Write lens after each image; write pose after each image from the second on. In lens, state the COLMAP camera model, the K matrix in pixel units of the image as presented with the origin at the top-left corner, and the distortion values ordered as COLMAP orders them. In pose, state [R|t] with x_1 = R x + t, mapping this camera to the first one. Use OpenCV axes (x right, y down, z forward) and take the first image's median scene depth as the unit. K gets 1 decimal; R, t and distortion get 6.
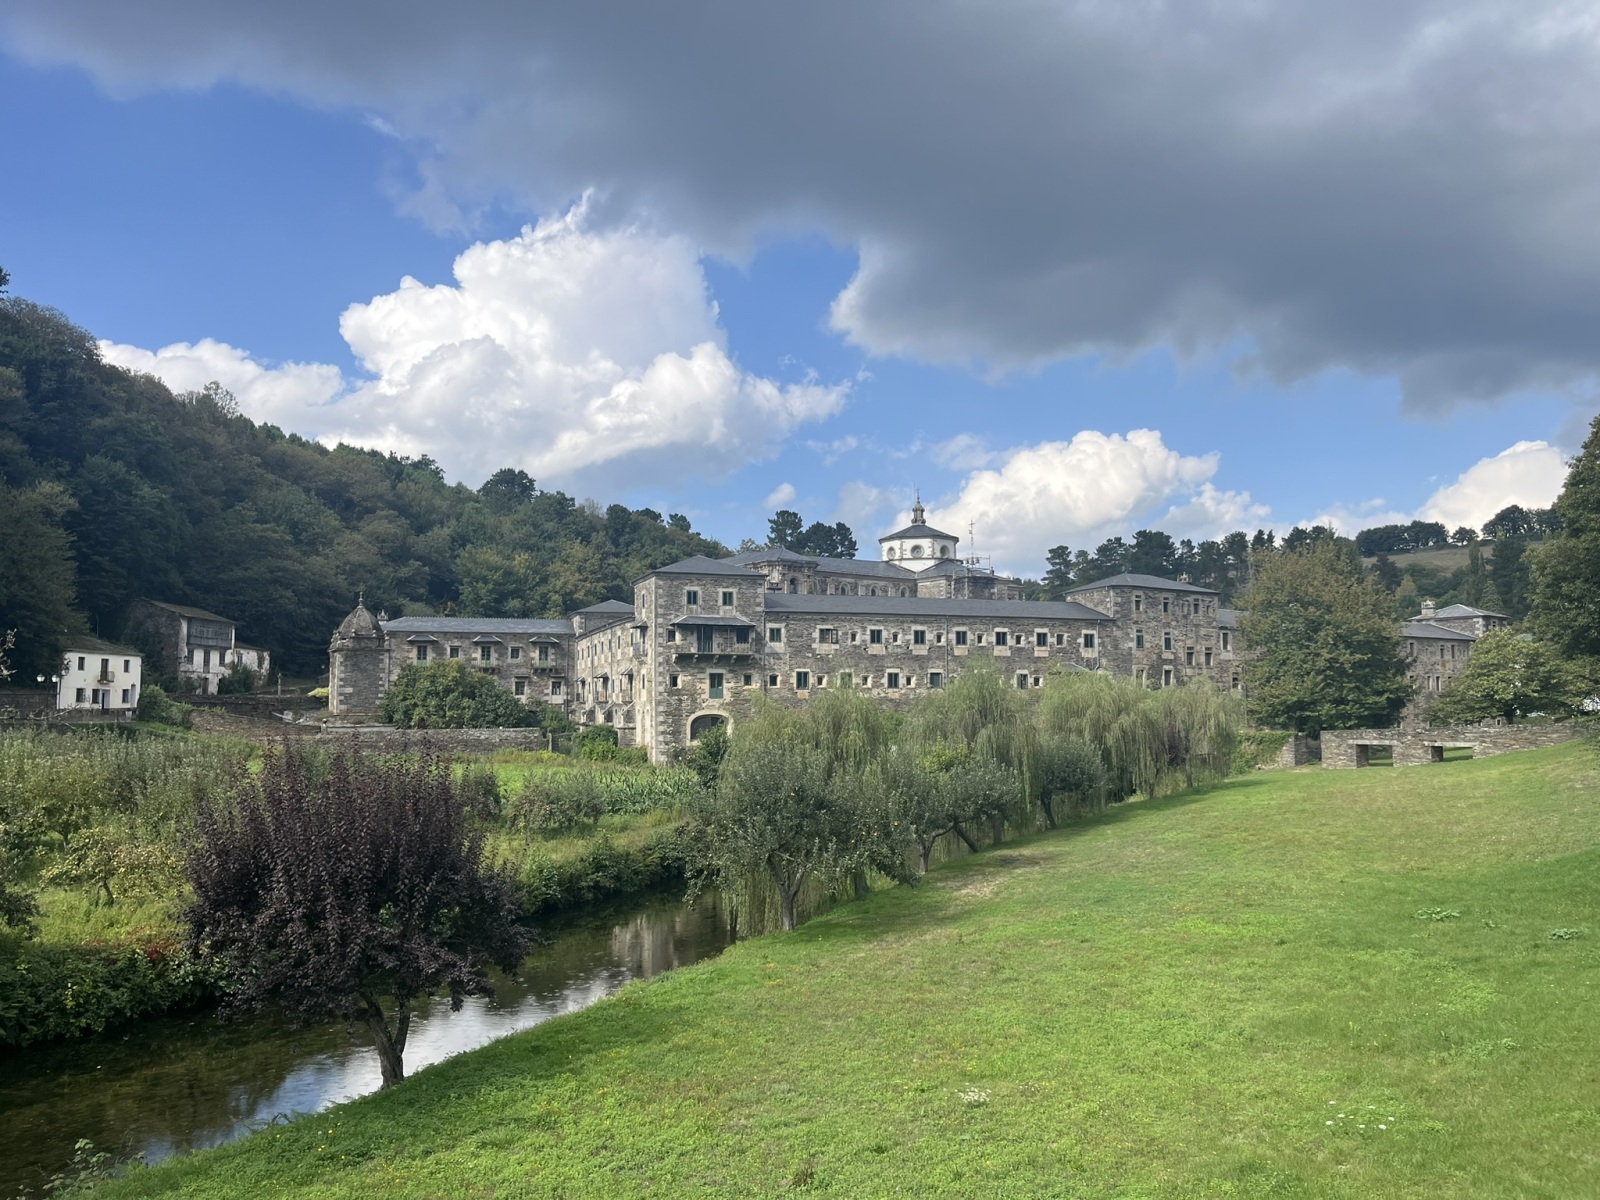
lens RADIAL K [[1179.8, 0, 800.0], [0, 1179.8, 600.0], [0, 0, 1]] dist [0.073037, -0.000725]
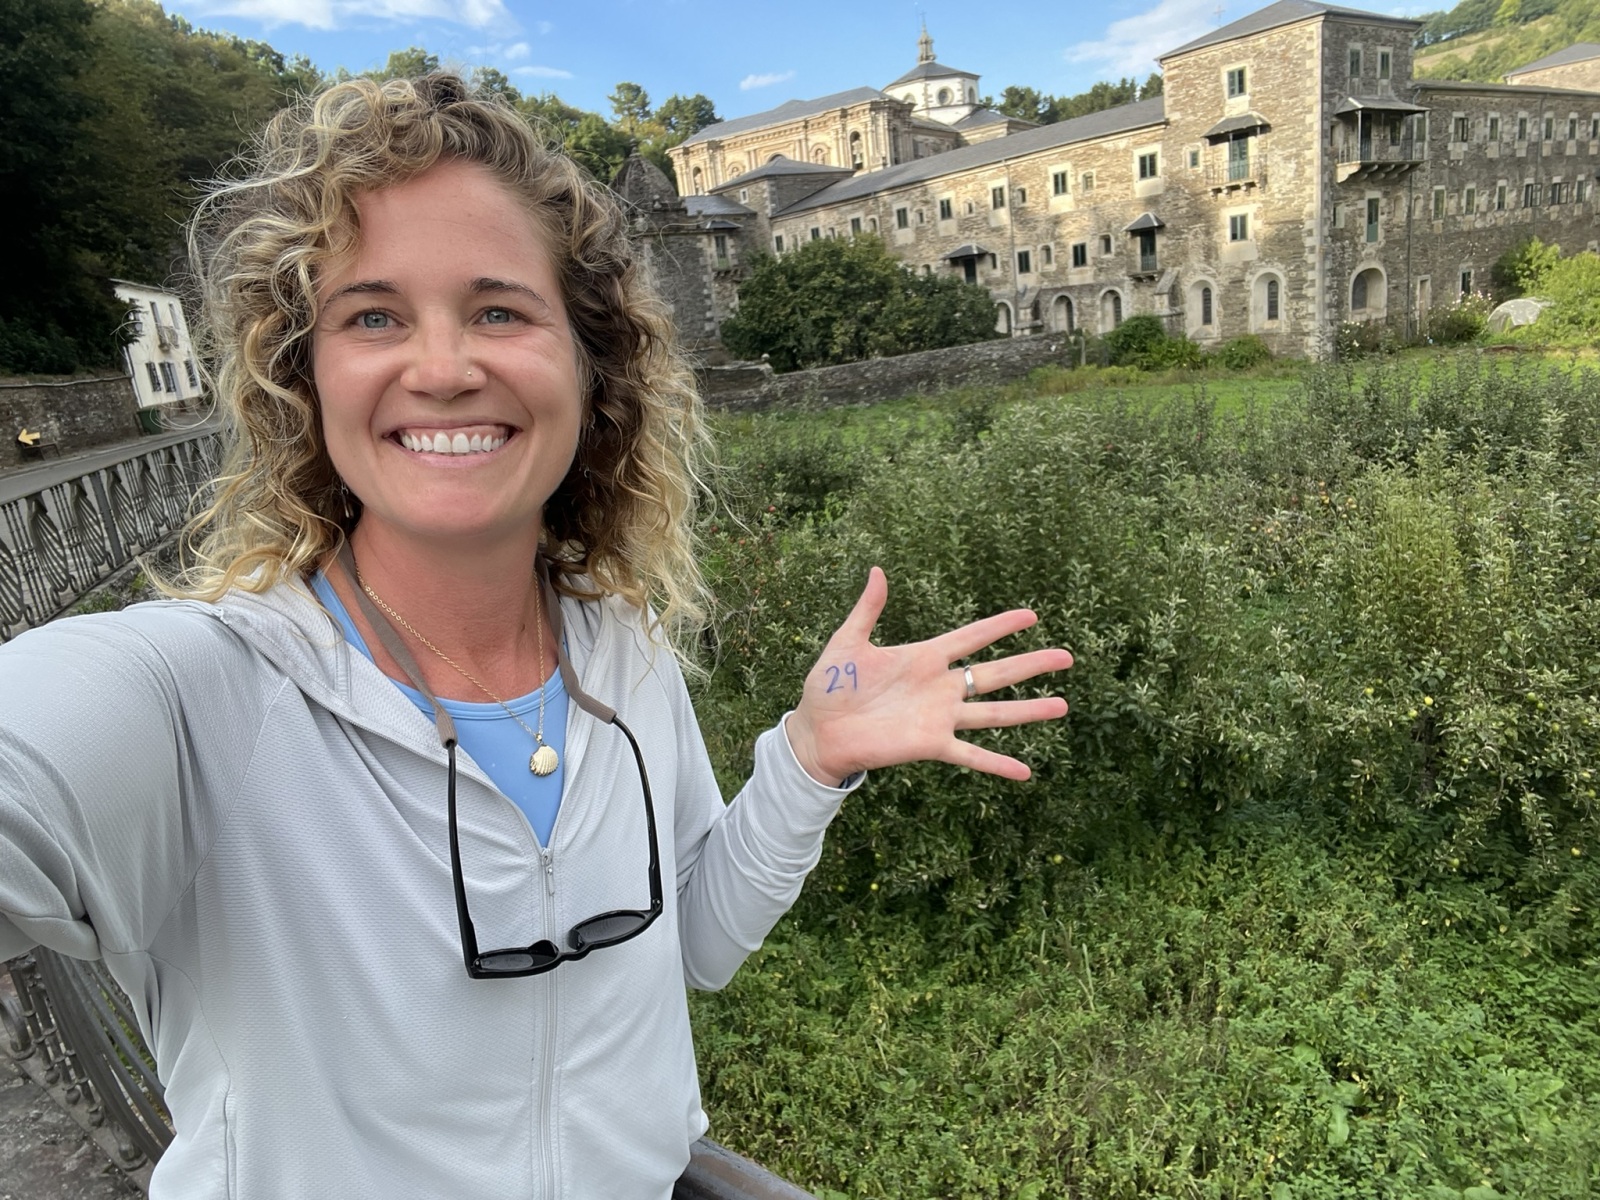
lens RADIAL K [[1068.8, 0, 800.0], [0, 1068.8, 600.0], [0, 0, 1]] dist [0.081917, -0.094979]
pose [[0.938410, -0.189195, 0.289124, -0.522446], [0.083656, 0.936278, 0.341154, 0.037765], [-0.335245, -0.295955, 0.894439, 0.509222]]
